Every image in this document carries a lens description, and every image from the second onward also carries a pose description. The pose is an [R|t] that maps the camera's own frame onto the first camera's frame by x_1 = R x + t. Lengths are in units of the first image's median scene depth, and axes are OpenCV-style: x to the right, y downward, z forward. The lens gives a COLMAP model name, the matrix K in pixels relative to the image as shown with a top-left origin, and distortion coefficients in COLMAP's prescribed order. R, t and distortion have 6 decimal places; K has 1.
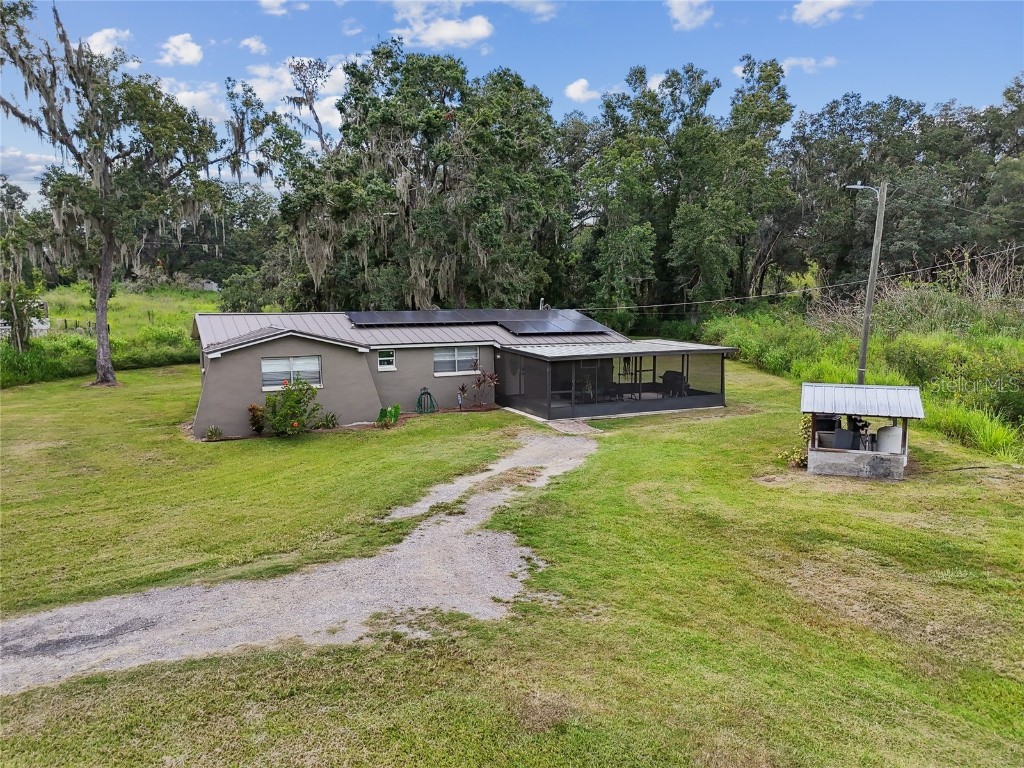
lens RADIAL K [[756.9, 0, 518.3], [0, 756.9, 383.9], [0, 0, 1]] dist [0.061564, -0.056112]
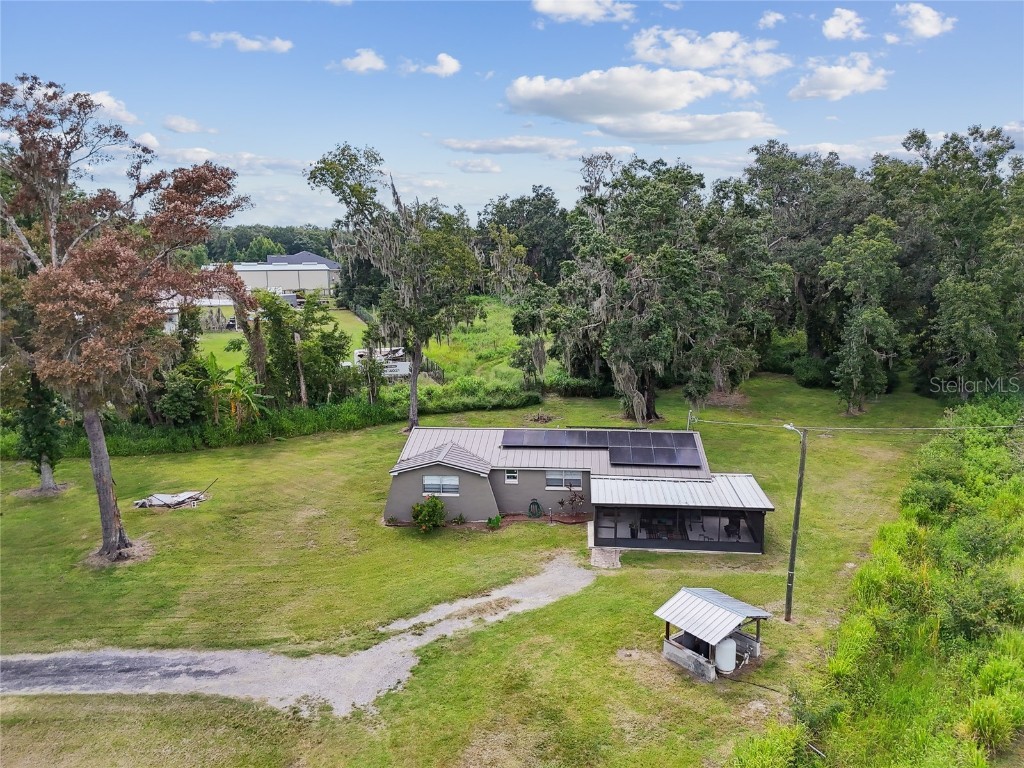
lens RADIAL K [[756.9, 0, 517.4], [0, 756.9, 381.8], [0, 0, 1]] dist [0.061564, -0.056112]
pose [[0.853139, 0.089817, -0.513894, 0.533037], [-0.057196, 0.995233, 0.078992, -0.310194], [0.518540, -0.037999, 0.854209, -0.206895]]
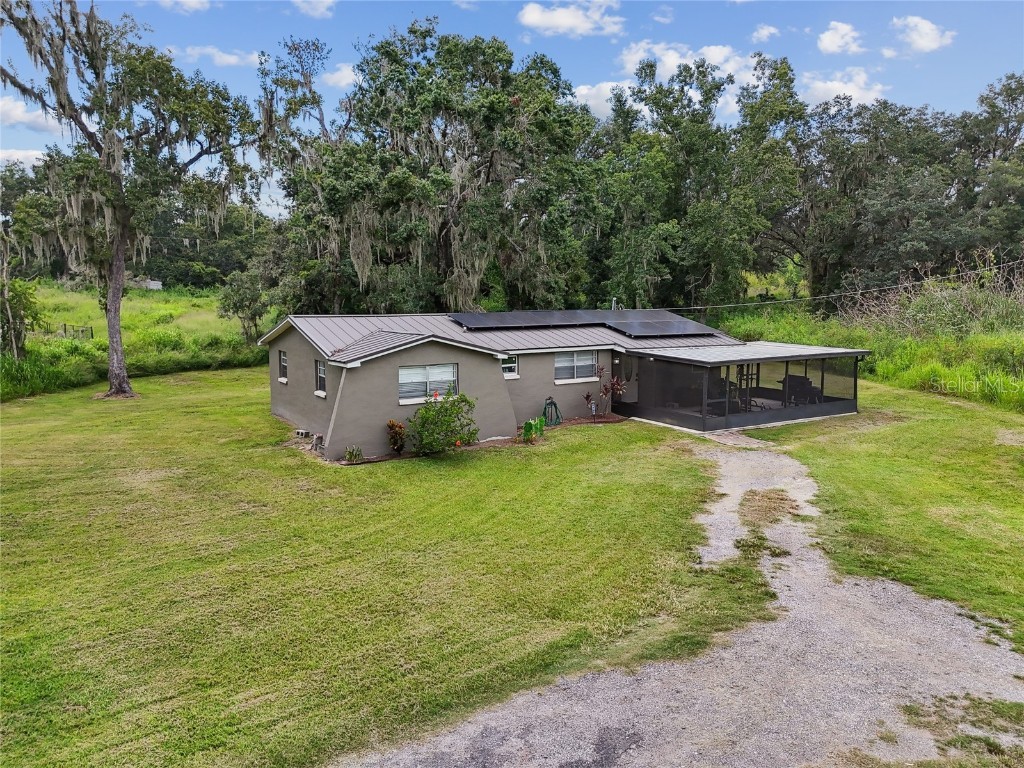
lens RADIAL K [[756.9, 0, 517.1], [0, 756.9, 385.3], [0, 0, 1]] dist [0.061564, -0.056112]
pose [[0.994028, -0.011365, 0.108535, -0.250646], [0.011129, 0.999934, 0.002781, -0.011668], [-0.108559, -0.001556, 0.994089, 0.103706]]
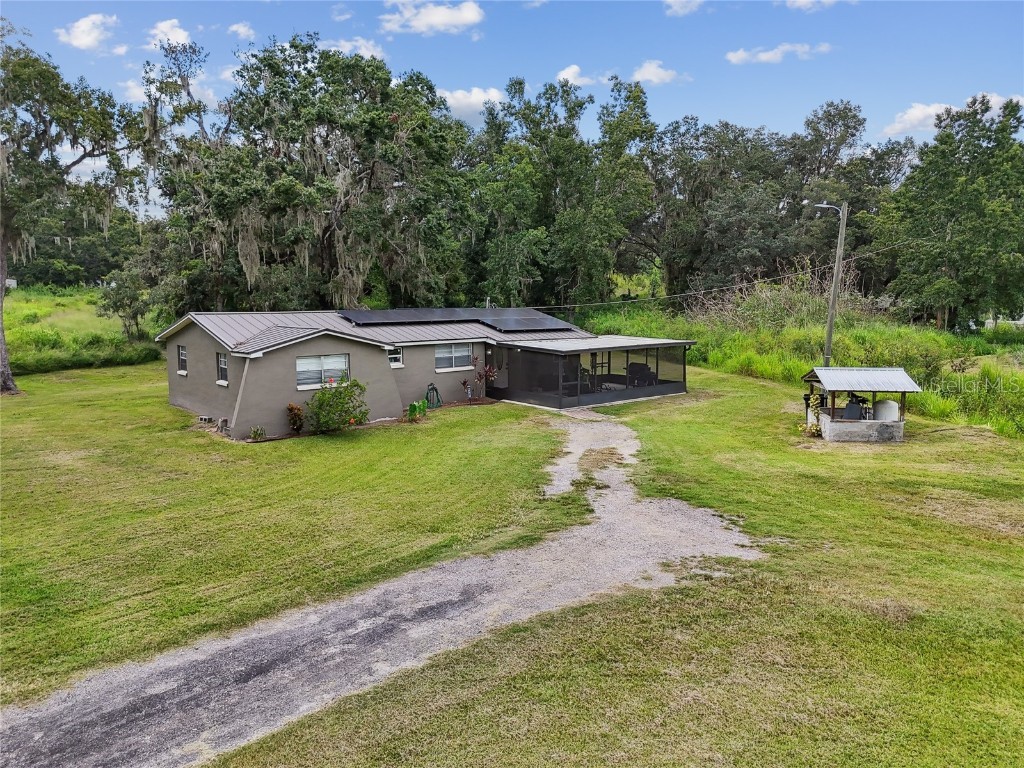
lens RADIAL K [[756.9, 0, 518.5], [0, 756.9, 384.8], [0, 0, 1]] dist [0.061564, -0.056112]
pose [[0.964992, -0.028830, 0.260689, -0.268261], [0.028318, 0.999583, 0.005720, 0.004155], [-0.260745, 0.001863, 0.965406, -0.032156]]
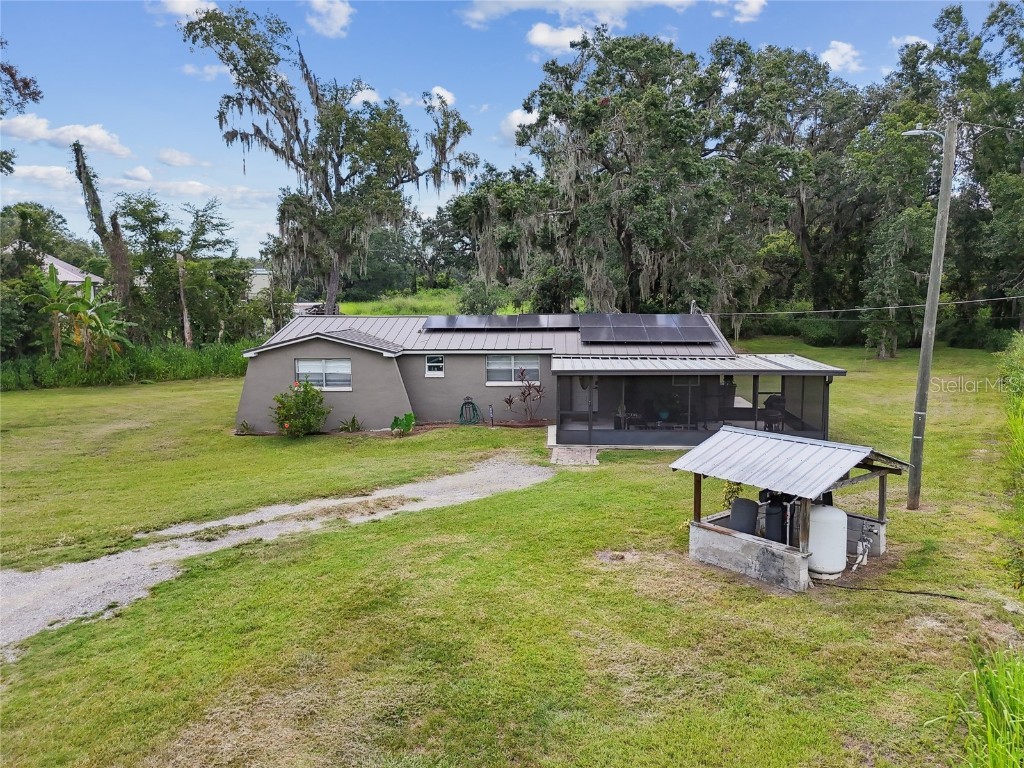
lens RADIAL K [[756.9, 0, 517.1], [0, 756.9, 383.1], [0, 0, 1]] dist [0.061564, -0.056112]
pose [[0.870543, 0.054661, -0.489047, 0.368639], [-0.056065, 0.998358, 0.011788, -0.025637], [0.488888, 0.017156, 0.872178, 0.207028]]
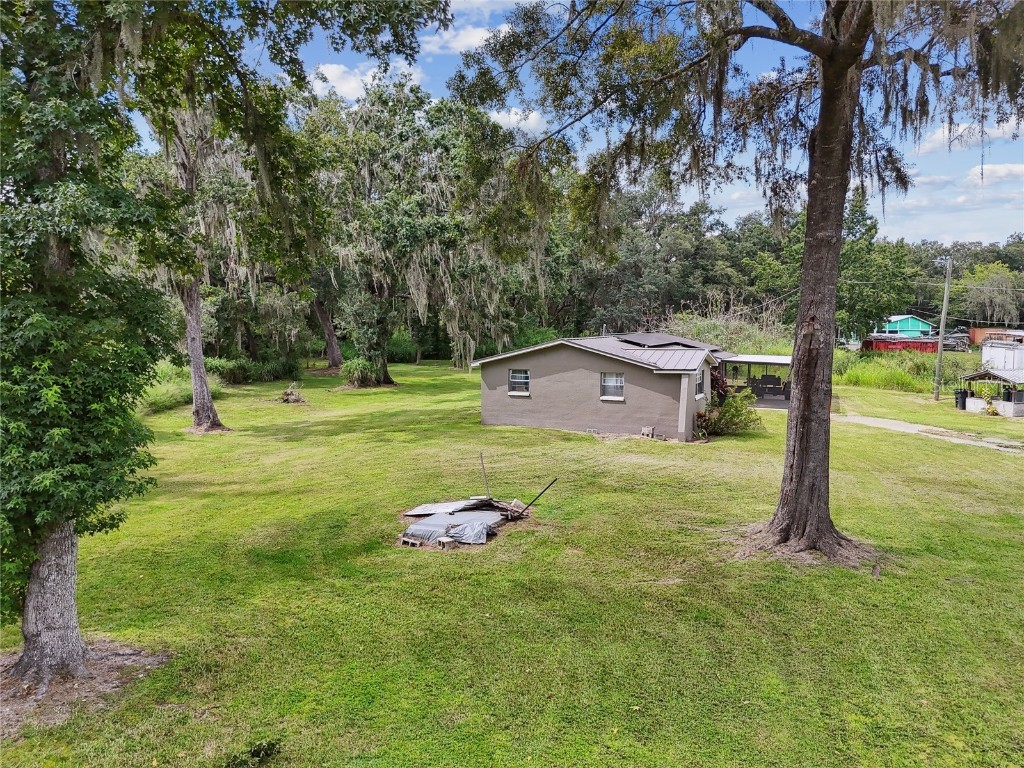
lens RADIAL K [[756.9, 0, 513.8], [0, 756.9, 382.6], [0, 0, 1]] dist [0.061564, -0.056112]
pose [[0.764518, -0.049474, 0.642701, -1.145633], [0.074171, 0.997180, -0.011468, -0.023360], [-0.640321, 0.056437, 0.766032, 0.224420]]
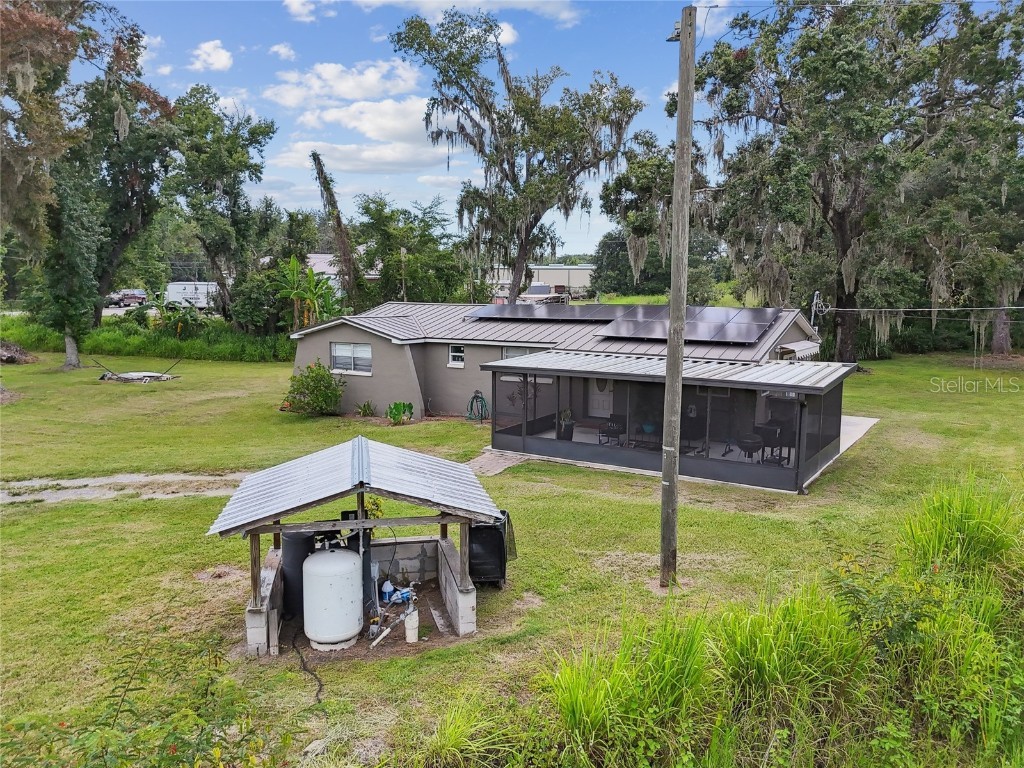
lens RADIAL K [[756.9, 0, 517.7], [0, 756.9, 384.7], [0, 0, 1]] dist [0.061564, -0.056112]
pose [[0.542320, 0.109638, -0.832988, 0.605426], [-0.107386, 0.992363, 0.060701, -0.057860], [0.833281, 0.056532, 0.549951, 0.533938]]
